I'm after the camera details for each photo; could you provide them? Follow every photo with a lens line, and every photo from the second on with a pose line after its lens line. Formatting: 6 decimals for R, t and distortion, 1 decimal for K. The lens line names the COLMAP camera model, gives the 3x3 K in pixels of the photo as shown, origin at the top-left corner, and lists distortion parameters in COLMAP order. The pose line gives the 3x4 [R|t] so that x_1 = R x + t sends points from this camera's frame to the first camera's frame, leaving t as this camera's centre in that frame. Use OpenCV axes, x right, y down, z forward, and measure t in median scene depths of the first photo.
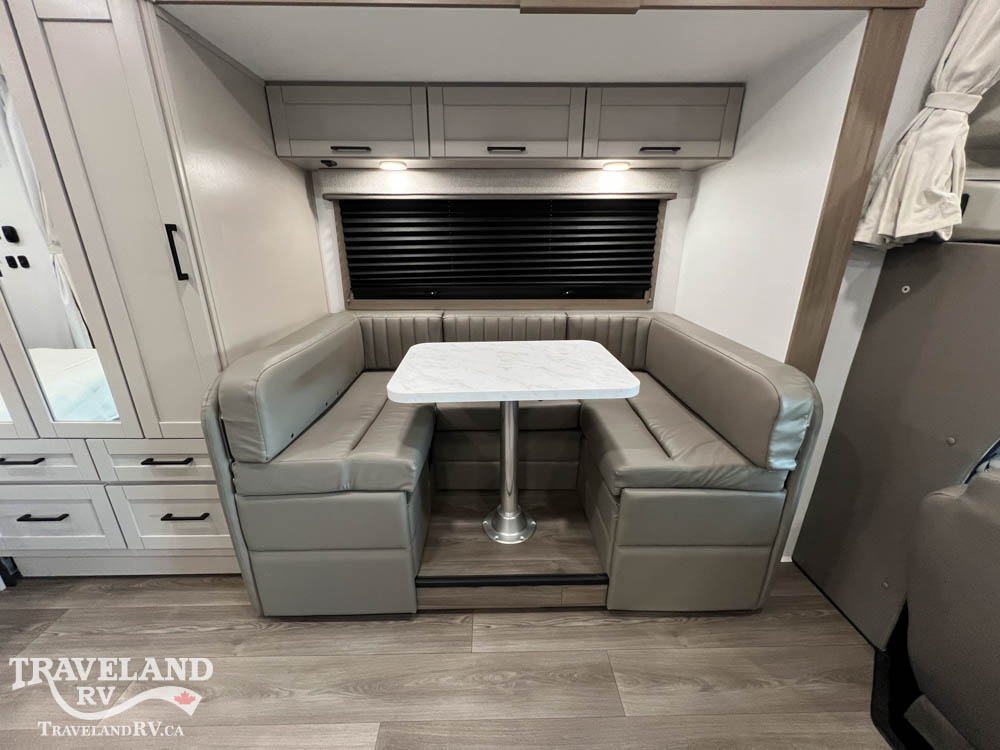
lens RADIAL K [[400.2, 0, 497.7], [0, 400.2, 373.6], [0, 0, 1]] dist [-0.001598, 0.000345]
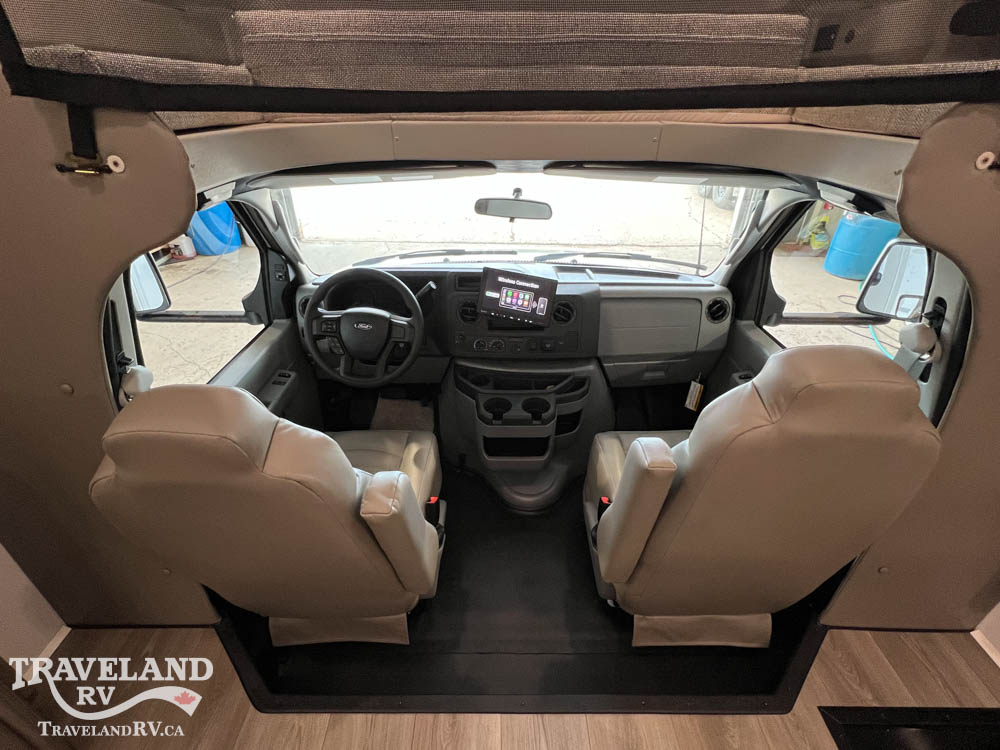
lens RADIAL K [[473.6, 0, 497.1], [0, 473.6, 375.9], [0, 0, 1]] dist [-0.000427, 0.000190]
pose [[0.020360, -0.529559, 0.848029, 0.406407], [0.324623, 0.805751, 0.495364, -0.003872], [-0.945624, 0.265204, 0.188312, 0.144487]]
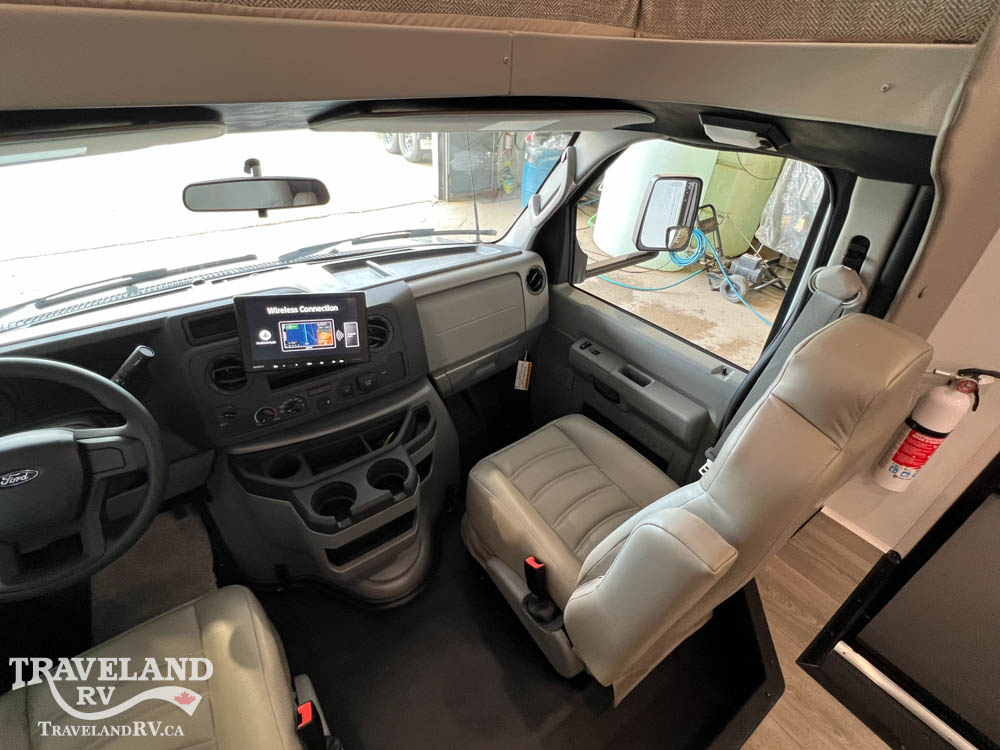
lens RADIAL K [[473.6, 0, 498.8], [0, 473.6, 375.0], [0, 0, 1]] dist [-0.000427, 0.000190]
pose [[-0.569384, -0.490761, 0.659512, 0.804258], [0.236096, 0.670837, 0.703019, 0.024814], [-0.787439, 0.555996, -0.266097, 0.267914]]
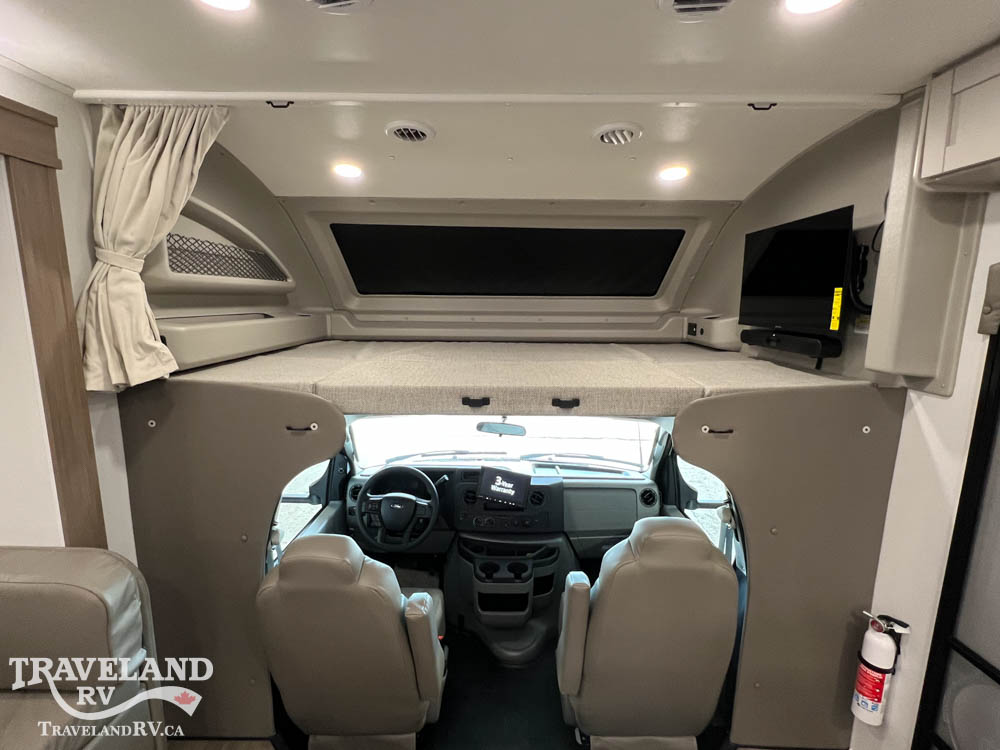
lens RADIAL K [[473.6, 0, 496.3], [0, 473.6, 373.8], [0, 0, 1]] dist [-0.000427, 0.000190]
pose [[0.028155, -0.167723, 0.985432, -0.107824], [0.317304, 0.936337, 0.150301, -0.209999], [-0.947906, 0.308450, 0.079582, 0.031801]]
